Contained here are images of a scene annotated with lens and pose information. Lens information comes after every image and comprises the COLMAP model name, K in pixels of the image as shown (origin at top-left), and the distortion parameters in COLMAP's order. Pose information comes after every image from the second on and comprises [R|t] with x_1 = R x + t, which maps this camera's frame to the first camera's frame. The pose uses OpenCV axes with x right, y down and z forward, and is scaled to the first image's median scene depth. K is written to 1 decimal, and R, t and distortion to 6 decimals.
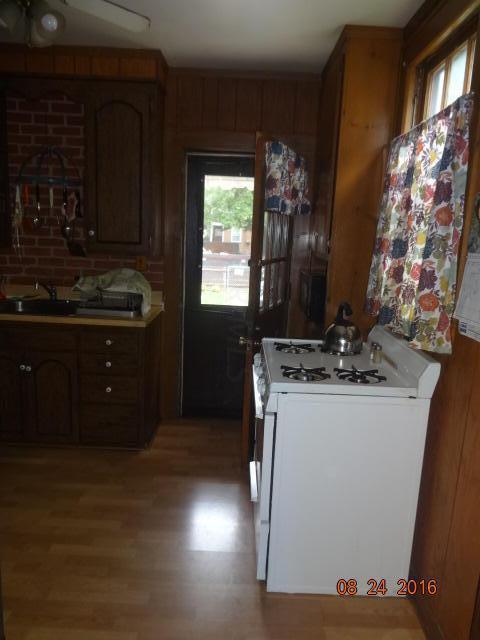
lens RADIAL K [[476.2, 0, 240.0], [0, 476.2, 320.0], [0, 0, 1]] dist [-0.007112, -0.004114]
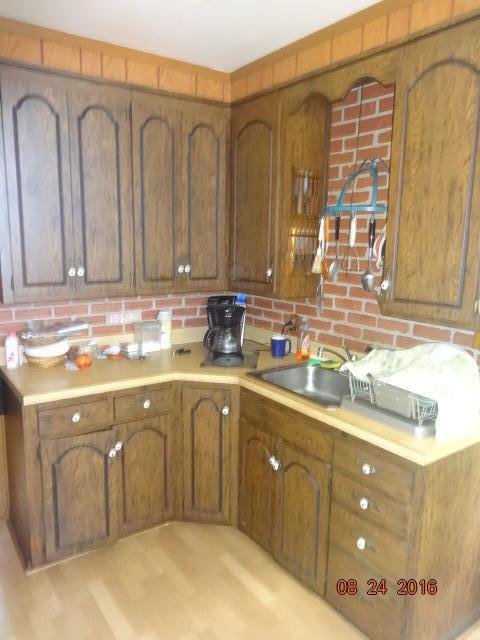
lens RADIAL K [[476.2, 0, 240.0], [0, 476.2, 320.0], [0, 0, 1]] dist [-0.007112, -0.004114]
pose [[0.583449, 0.099860, -0.805987, 0.087096], [-0.150611, 0.988502, 0.013447, -0.112599], [0.798062, 0.113544, 0.591780, 0.460430]]
